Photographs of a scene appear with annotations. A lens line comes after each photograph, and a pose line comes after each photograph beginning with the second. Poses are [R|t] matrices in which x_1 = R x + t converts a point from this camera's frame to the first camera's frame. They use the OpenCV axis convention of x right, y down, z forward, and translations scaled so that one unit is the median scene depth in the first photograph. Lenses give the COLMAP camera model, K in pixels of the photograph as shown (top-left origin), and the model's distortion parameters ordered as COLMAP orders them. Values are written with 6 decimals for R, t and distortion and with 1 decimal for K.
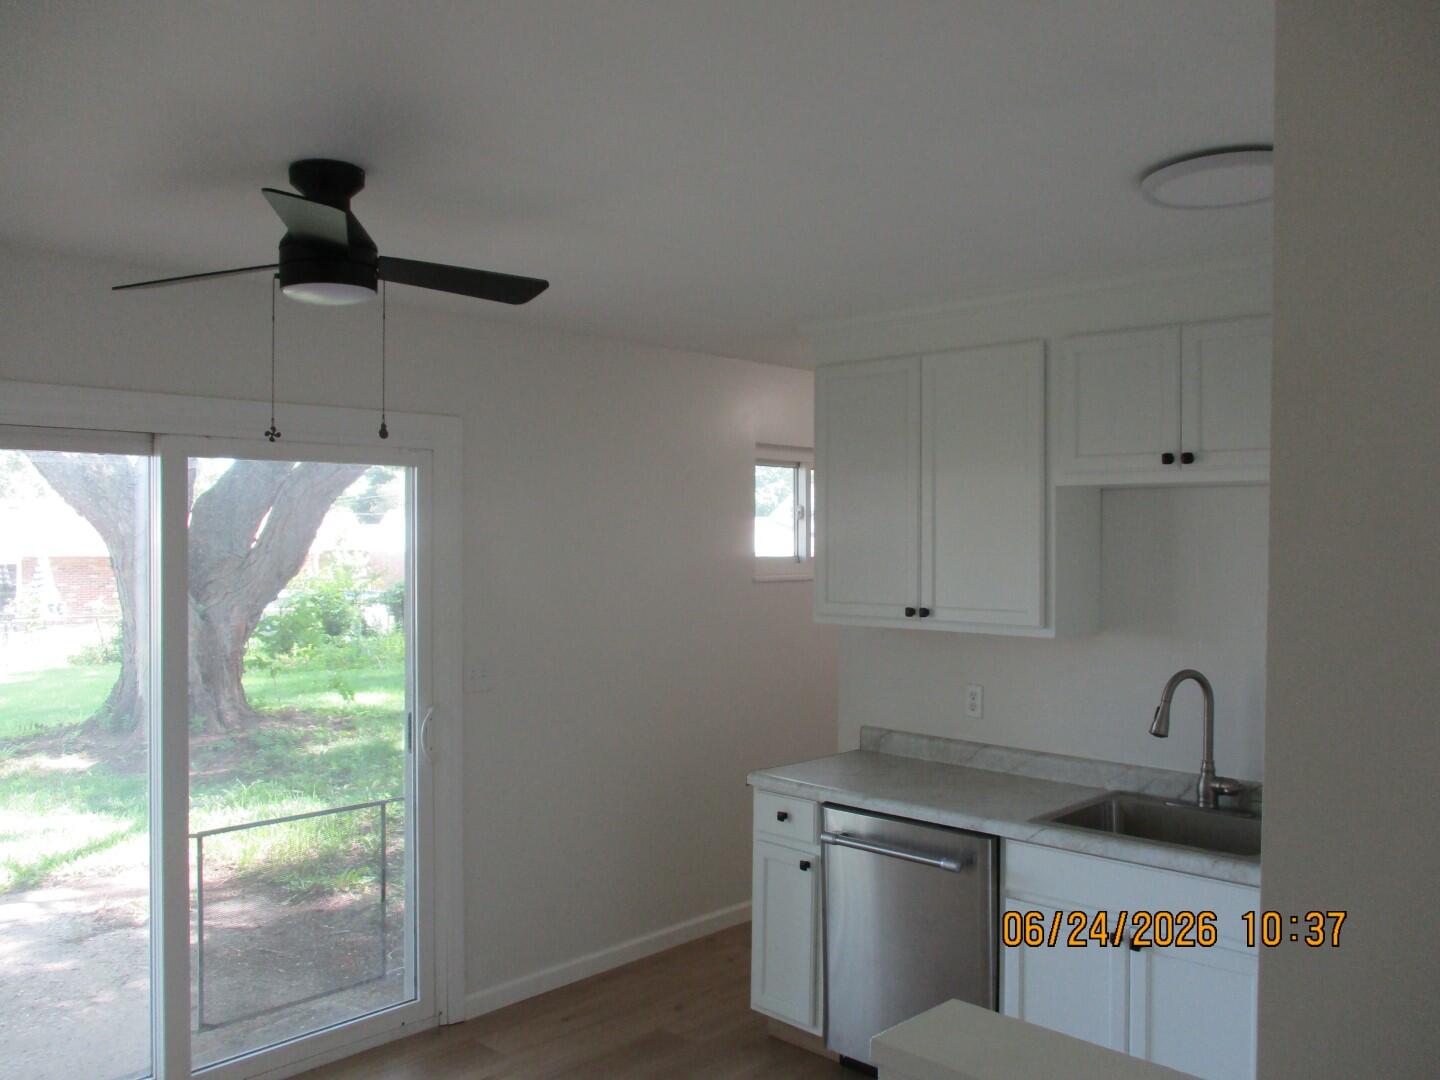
lens RADIAL K [[1192.8, 0, 720.0], [0, 1192.8, 540.0], [0, 0, 1]] dist [-0.026739, -0.000447]
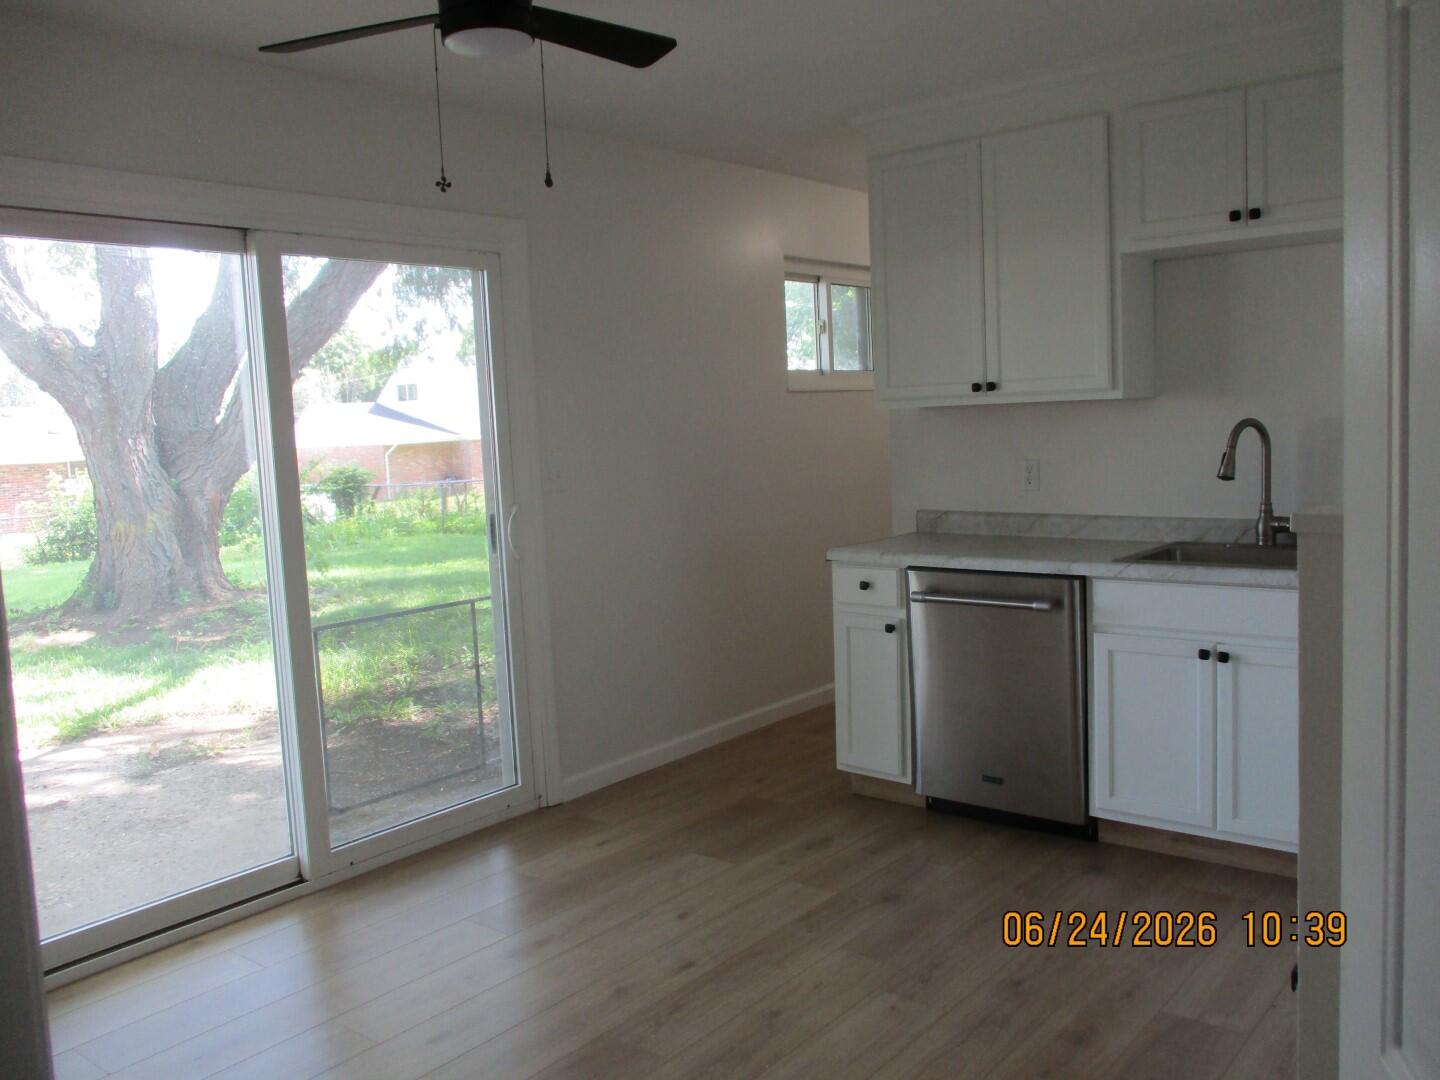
lens RADIAL K [[1192.8, 0, 720.0], [0, 1192.8, 540.0], [0, 0, 1]] dist [-0.026739, -0.000447]
pose [[0.996596, -0.051532, 0.064344, -0.139073], [0.045105, 0.994201, 0.097621, 0.080233], [-0.069002, -0.094386, 0.993141, -0.041238]]
